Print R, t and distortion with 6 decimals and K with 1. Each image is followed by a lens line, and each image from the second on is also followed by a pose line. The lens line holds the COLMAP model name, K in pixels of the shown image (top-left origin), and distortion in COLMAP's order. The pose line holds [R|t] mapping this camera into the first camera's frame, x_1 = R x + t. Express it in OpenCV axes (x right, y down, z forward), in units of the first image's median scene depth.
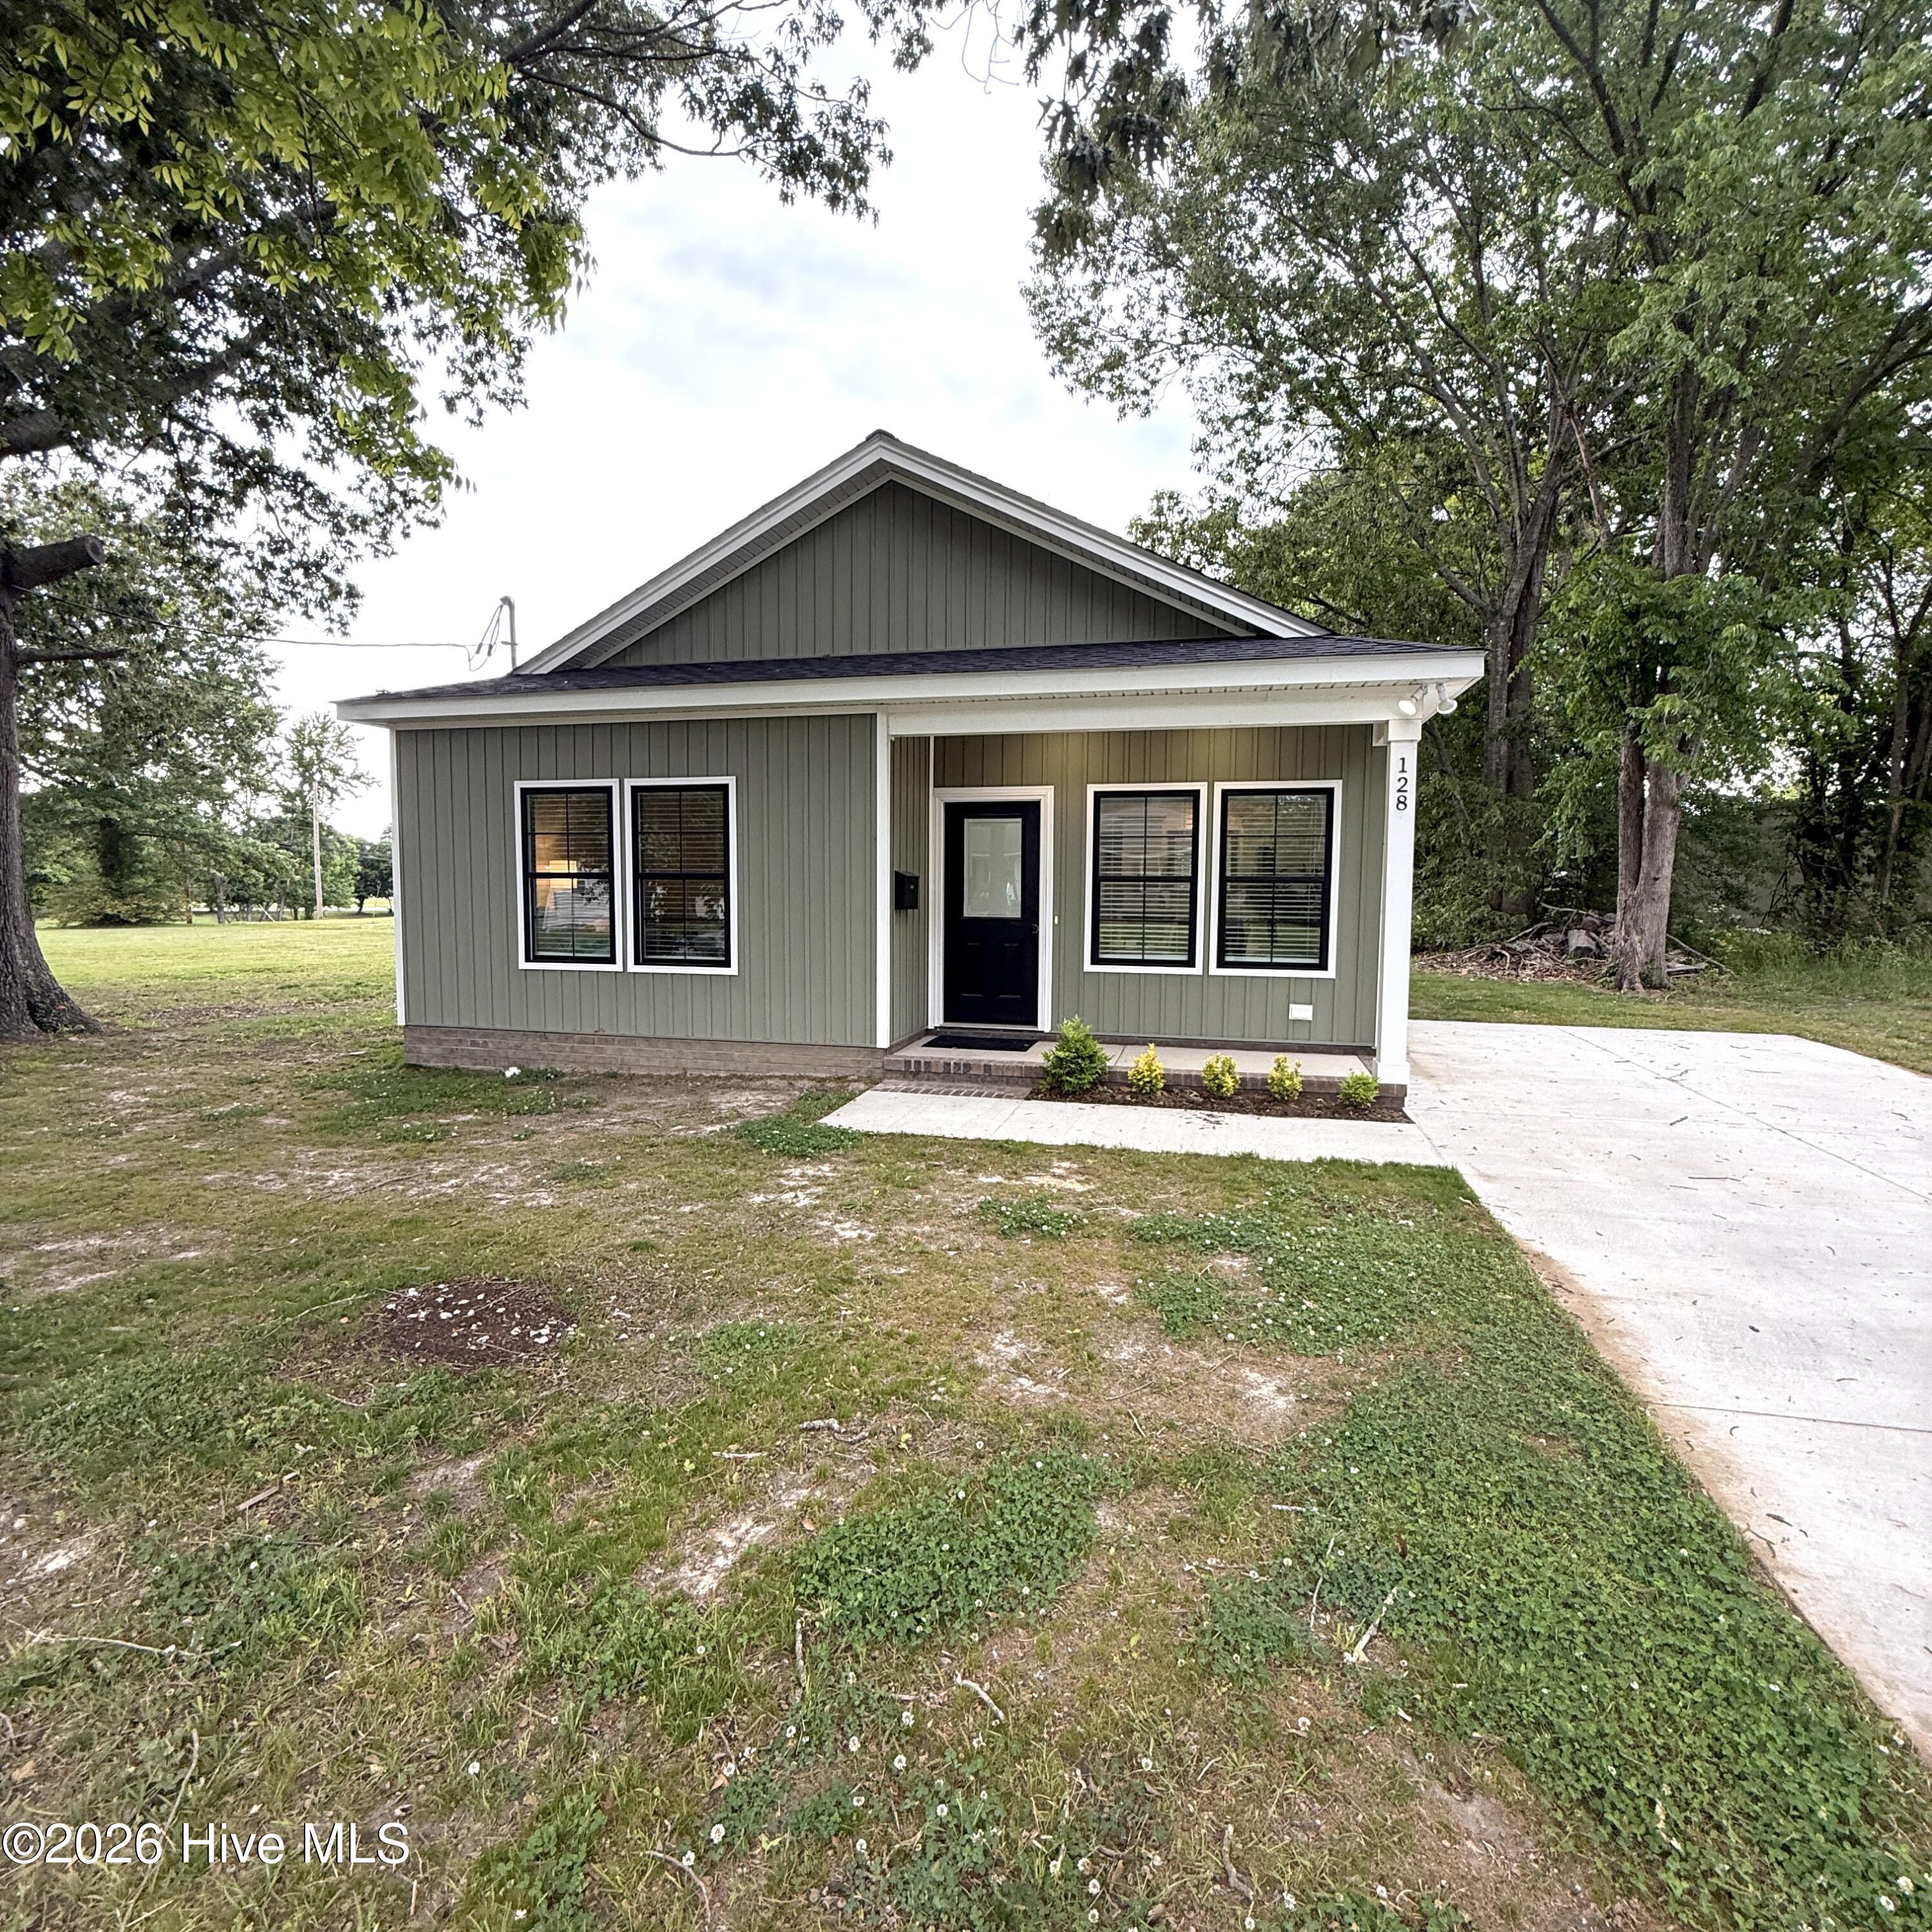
lens RADIAL K [[1025.6, 0, 966.0], [0, 1025.6, 966.0], [0, 0, 1]] dist [0.001179, 0.000513]
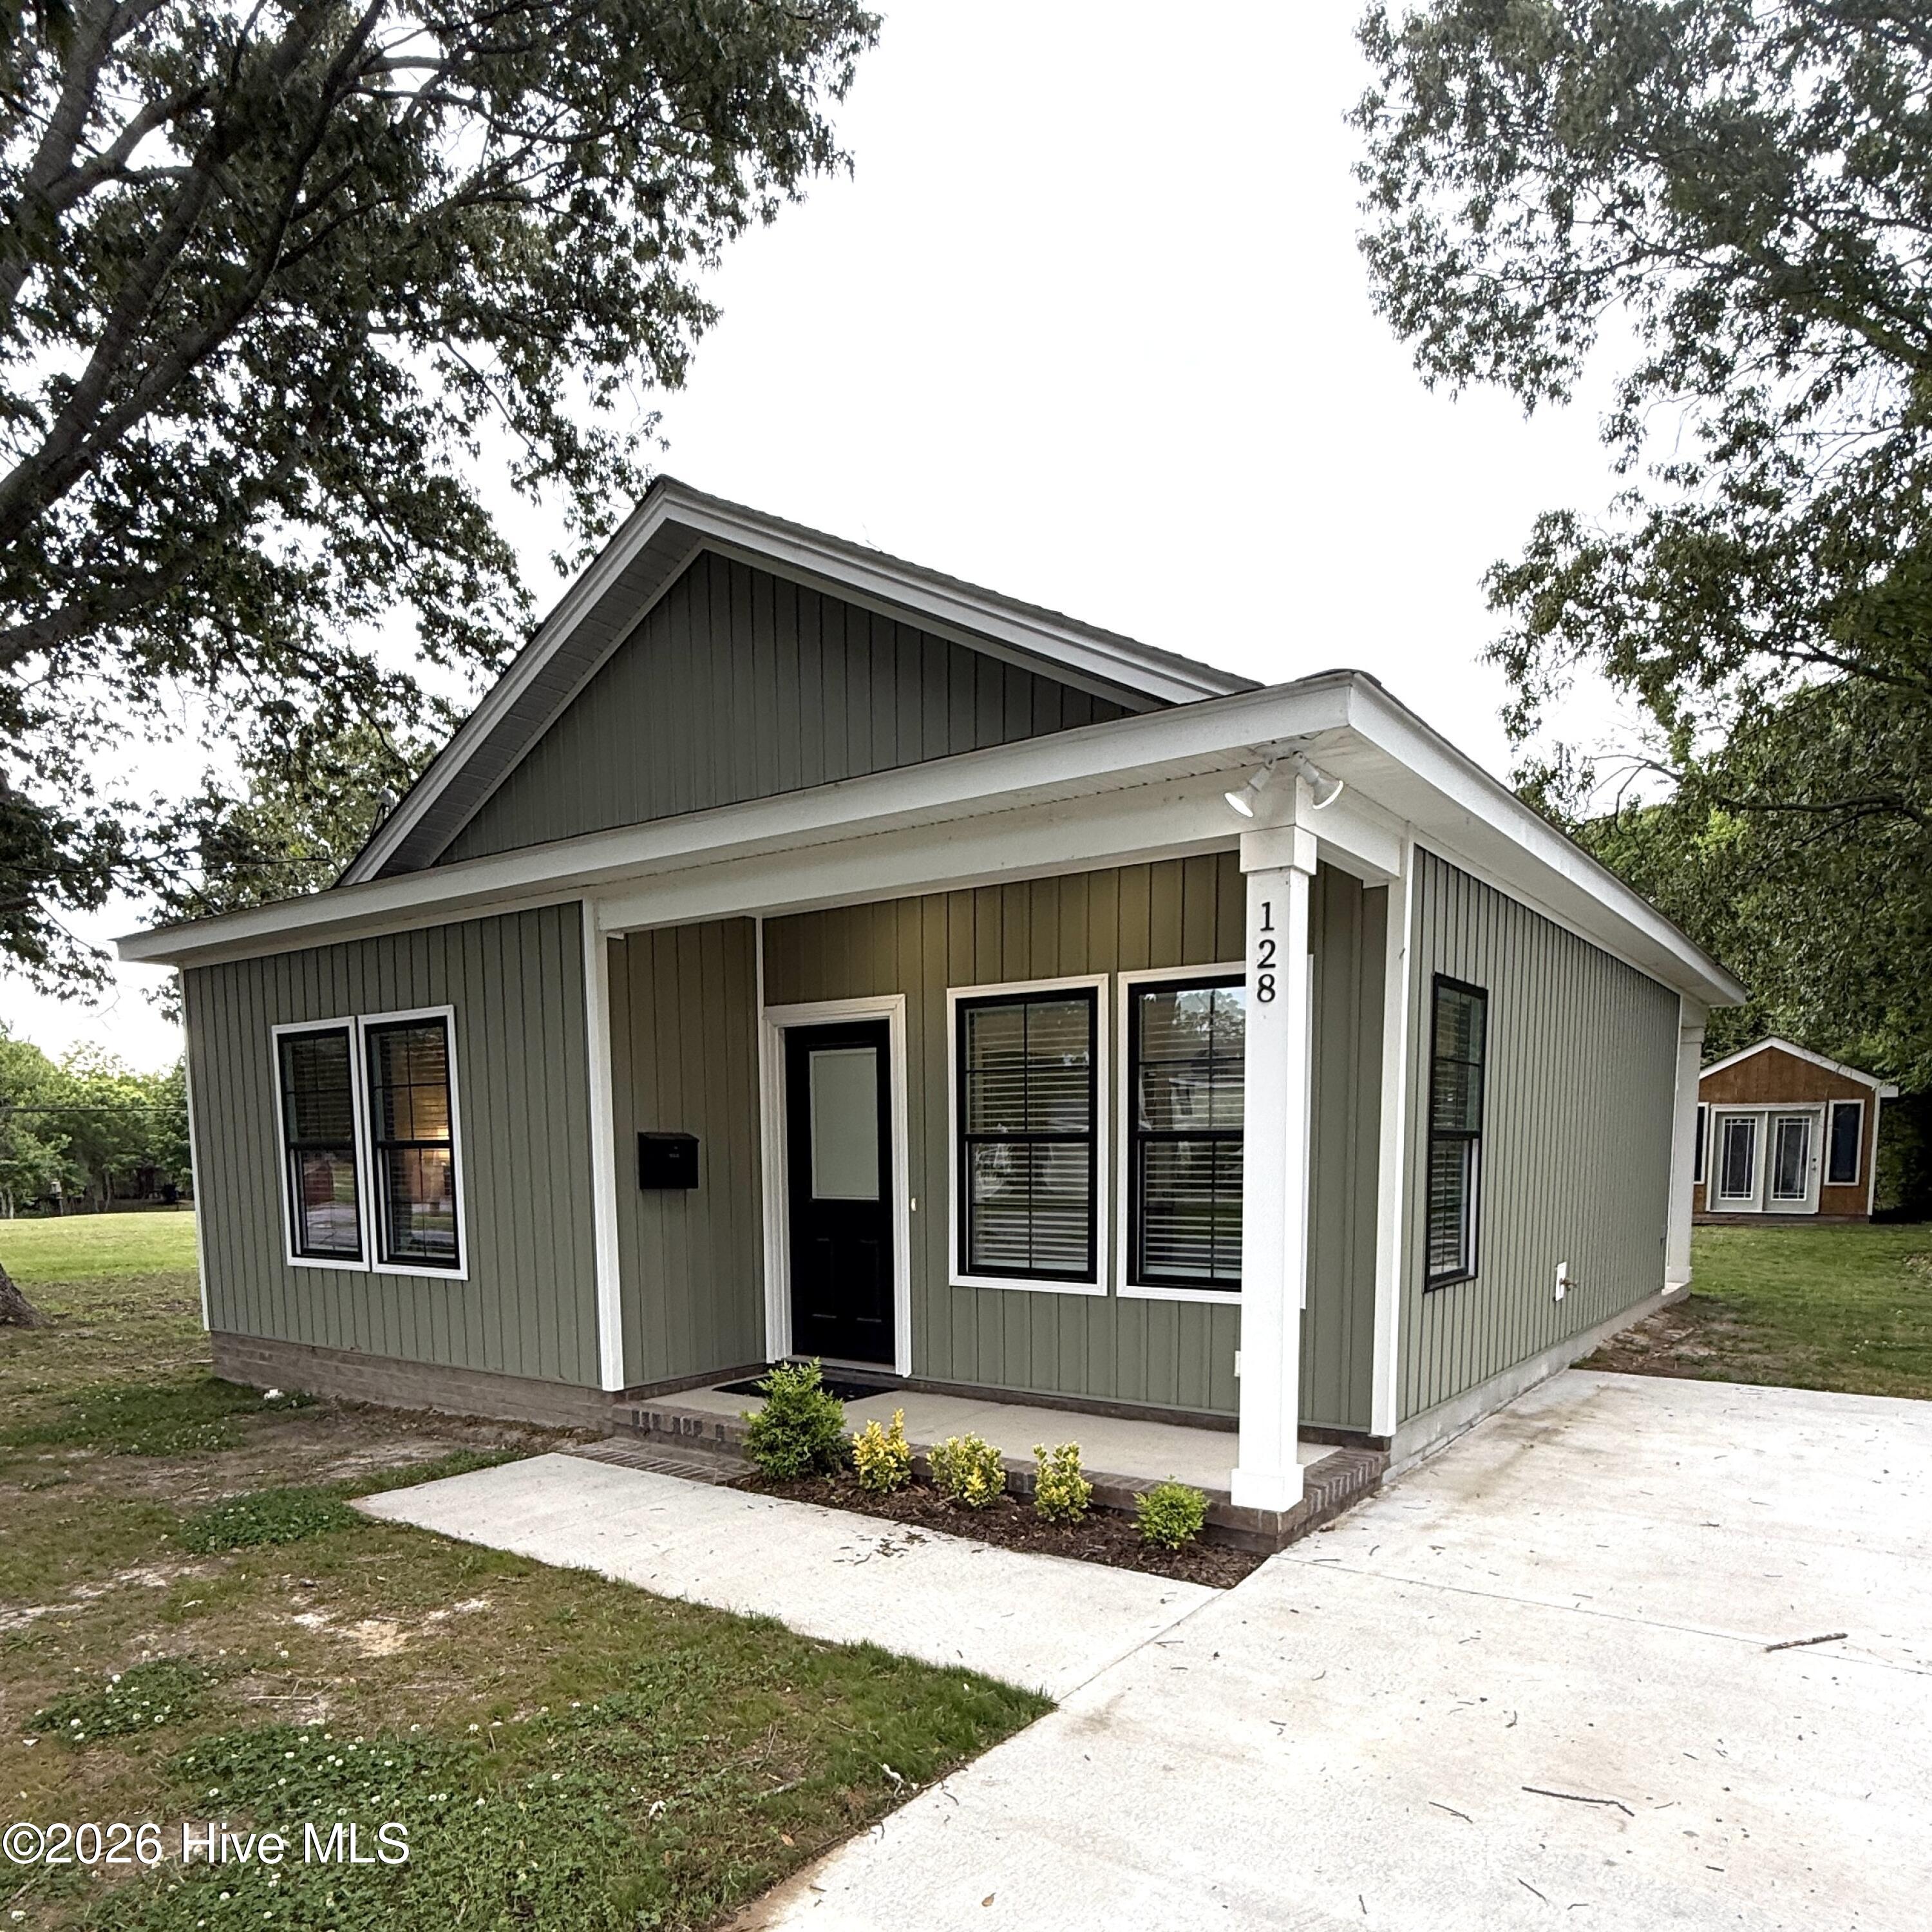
lens RADIAL K [[1336.5, 0, 966.6], [0, 1336.5, 1303.3], [0, 0, 1]] dist [0.002654, 0.001288]
pose [[0.930527, 0.028886, -0.365082, 0.434621], [-0.015871, 0.999129, 0.038599, -0.015959], [0.365879, -0.030123, 0.930175, 0.235697]]
